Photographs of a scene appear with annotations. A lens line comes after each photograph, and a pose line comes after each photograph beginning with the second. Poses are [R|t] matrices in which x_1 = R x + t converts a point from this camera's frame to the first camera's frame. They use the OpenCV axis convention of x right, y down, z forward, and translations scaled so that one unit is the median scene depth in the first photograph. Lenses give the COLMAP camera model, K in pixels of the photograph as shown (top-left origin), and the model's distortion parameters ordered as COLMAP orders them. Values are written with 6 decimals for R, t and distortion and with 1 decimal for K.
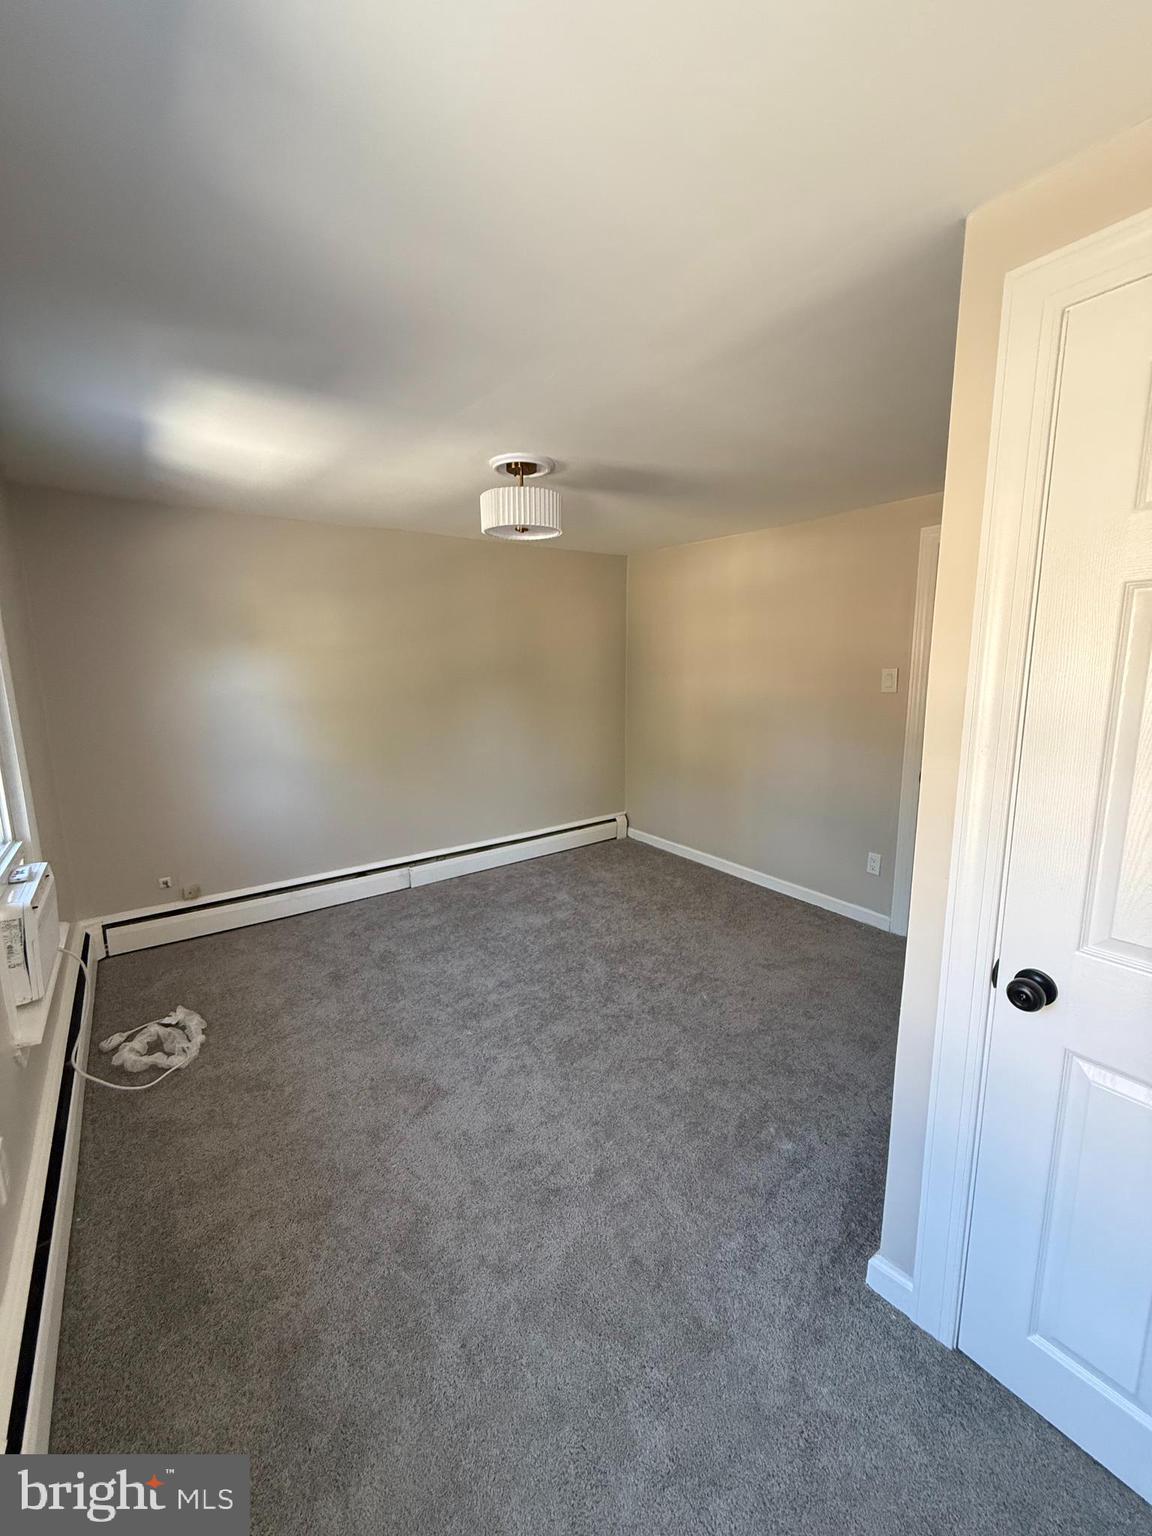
lens RADIAL K [[610.9, 0, 578.5], [0, 610.9, 762.1], [0, 0, 1]] dist [-0.000957, -0.000168]
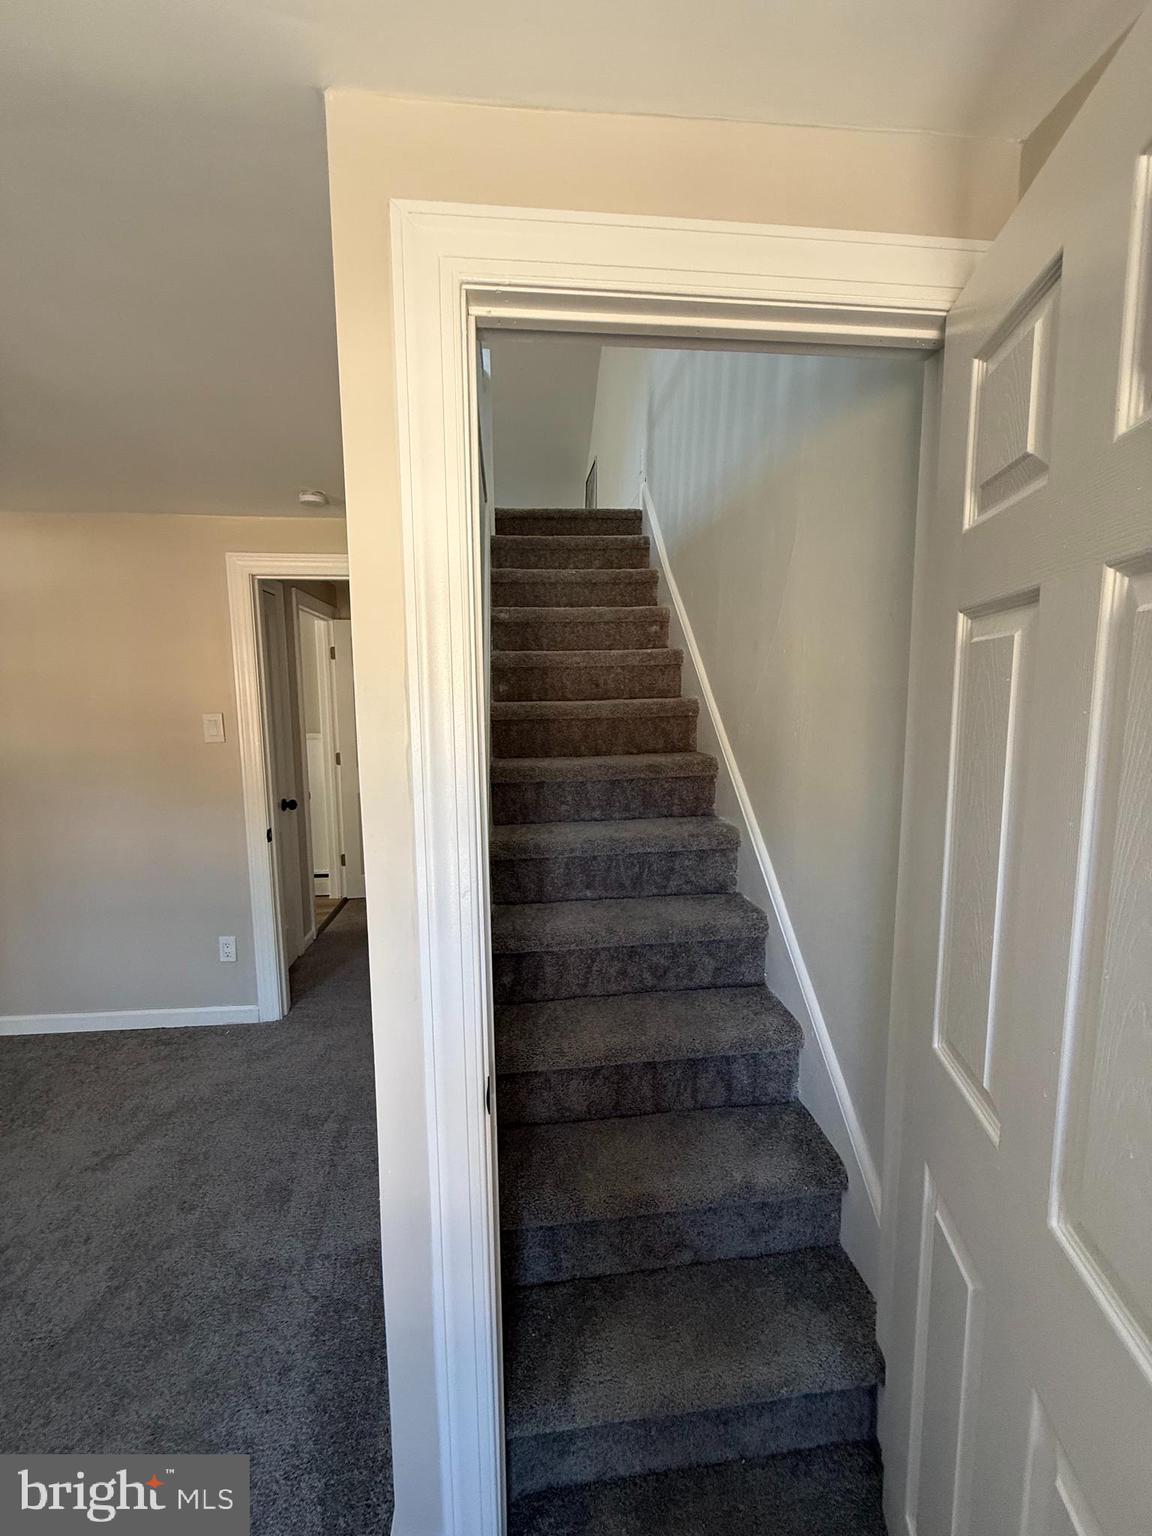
lens RADIAL K [[610.9, 0, 578.5], [0, 610.9, 762.1], [0, 0, 1]] dist [-0.000957, -0.000168]
pose [[0.496292, -0.091446, 0.863326, 0.046877], [0.147464, 0.988866, 0.019973, -0.043968], [-0.855540, 0.117397, 0.504251, 0.227275]]
